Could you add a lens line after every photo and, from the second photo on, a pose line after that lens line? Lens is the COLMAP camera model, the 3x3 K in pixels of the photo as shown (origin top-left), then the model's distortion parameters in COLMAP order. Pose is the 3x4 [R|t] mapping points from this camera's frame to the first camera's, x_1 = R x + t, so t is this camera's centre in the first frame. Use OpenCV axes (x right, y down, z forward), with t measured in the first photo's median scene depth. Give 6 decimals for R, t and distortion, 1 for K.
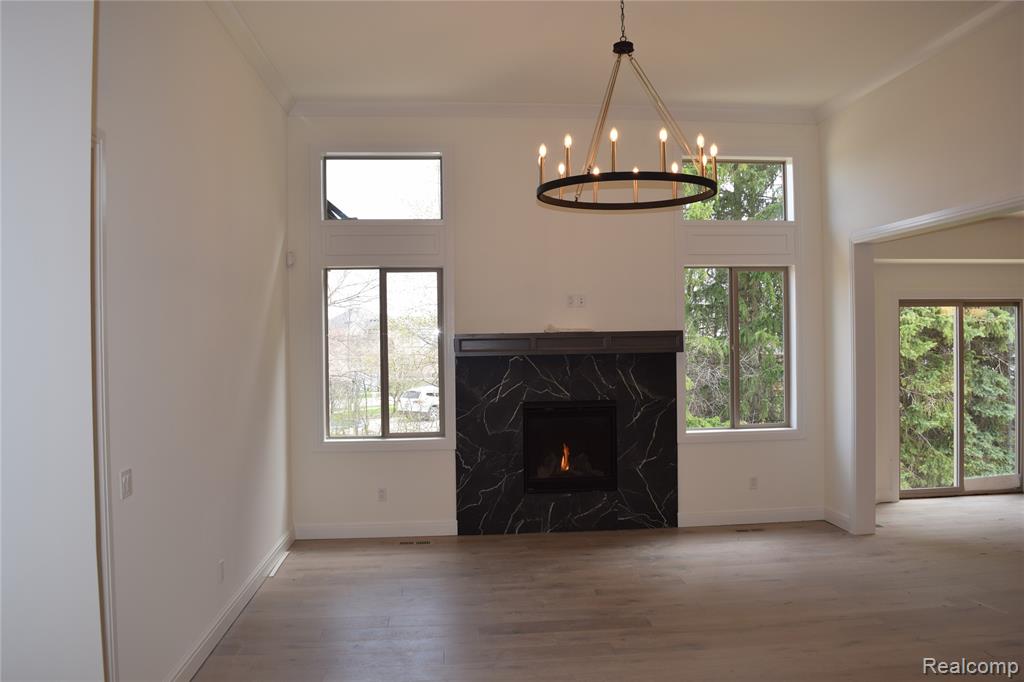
lens RADIAL K [[807.7, 0, 518.4], [0, 807.7, 340.8], [0, 0, 1]] dist [-0.086225, 0.014912]
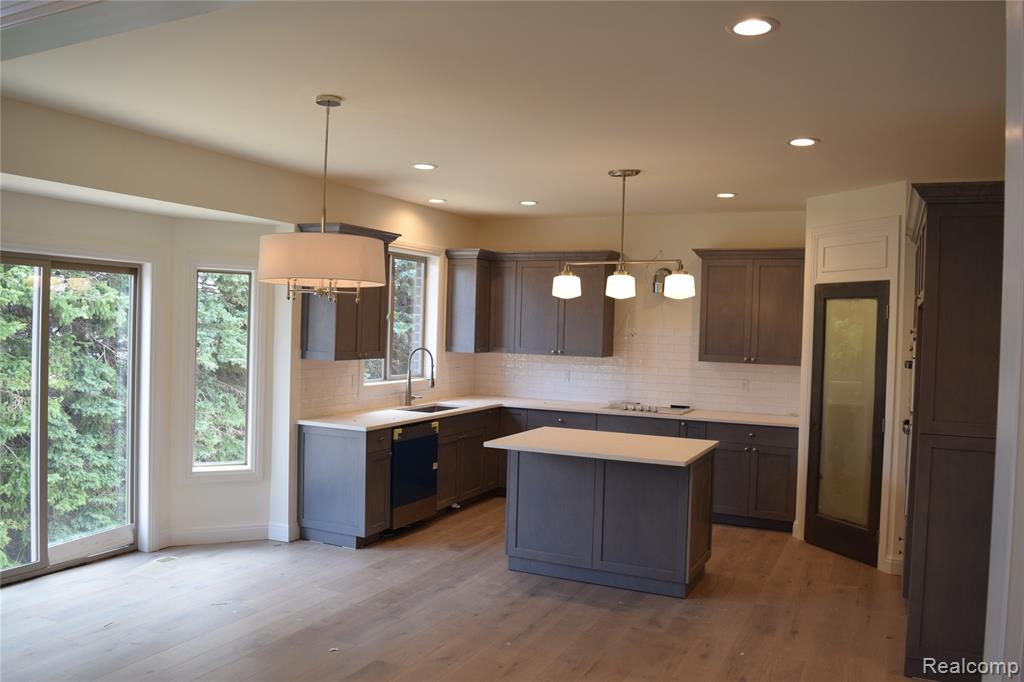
lens RADIAL K [[807.7, 0, 518.4], [0, 807.7, 340.8], [0, 0, 1]] dist [-0.086225, 0.014912]
pose [[0.511447, 0.012636, 0.859222, 0.251736], [-0.033527, 0.999424, 0.005259, -0.002301], [-0.858660, -0.031497, 0.511576, 0.412439]]
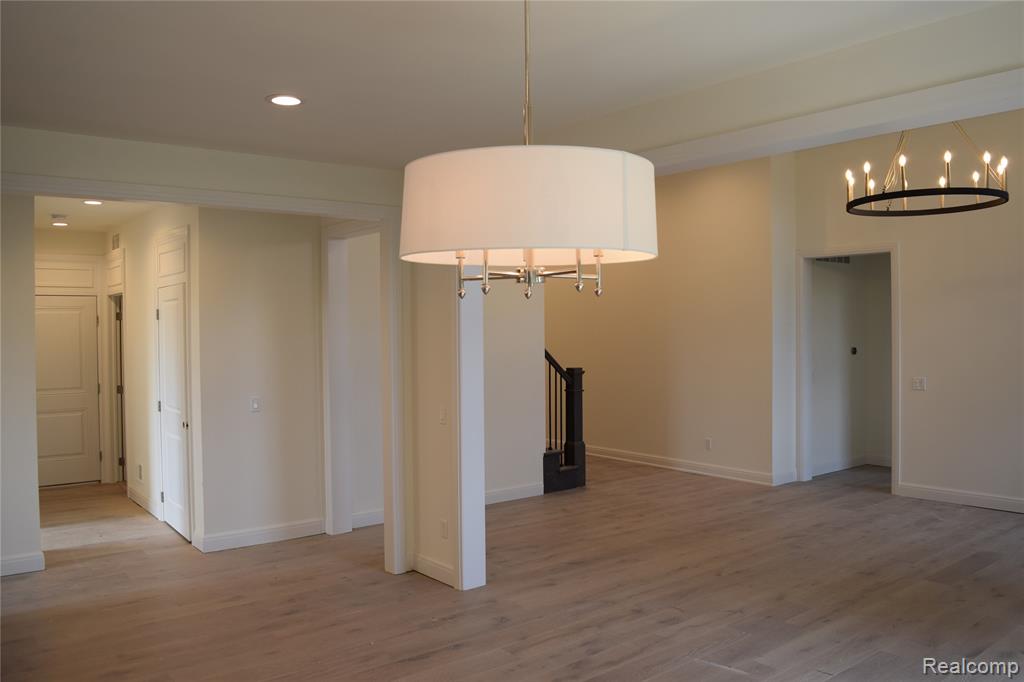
lens RADIAL K [[807.7, 0, 518.4], [0, 807.7, 340.8], [0, 0, 1]] dist [-0.086225, 0.014912]
pose [[-0.837908, 0.029492, -0.545015, 0.789224], [0.019072, 0.999511, 0.024764, -0.013477], [0.545479, 0.010356, -0.838061, 1.018458]]
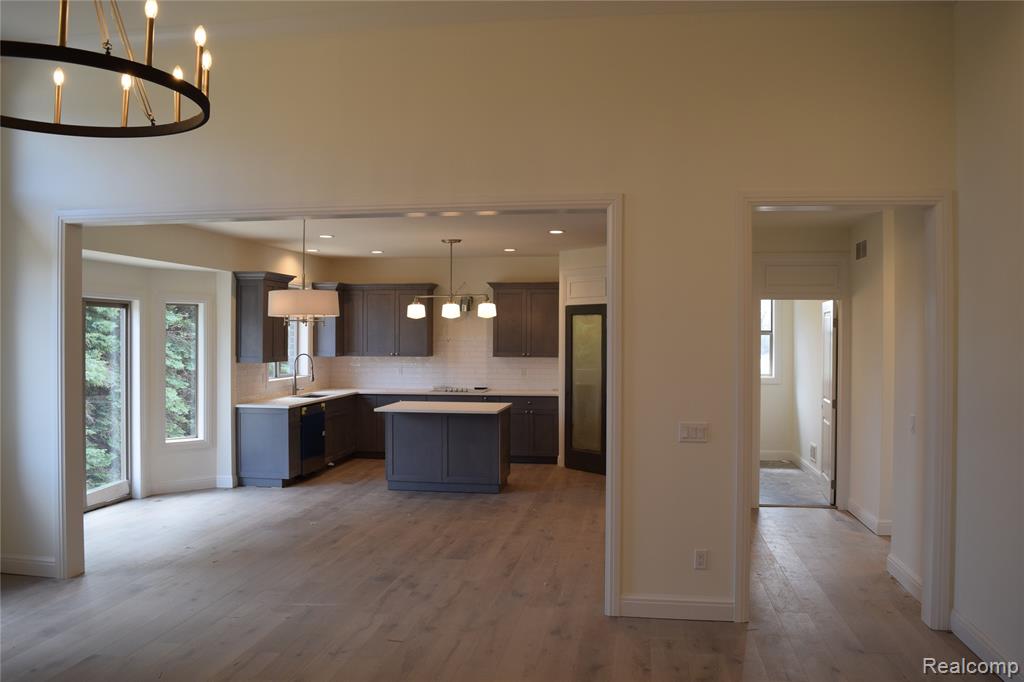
lens RADIAL K [[807.7, 0, 518.4], [0, 807.7, 340.8], [0, 0, 1]] dist [-0.086225, 0.014912]
pose [[0.245215, 0.008833, 0.969429, -0.221133], [-0.004105, 0.999959, -0.008073, 0.002812], [-0.969460, -0.002000, 0.245241, 0.316006]]
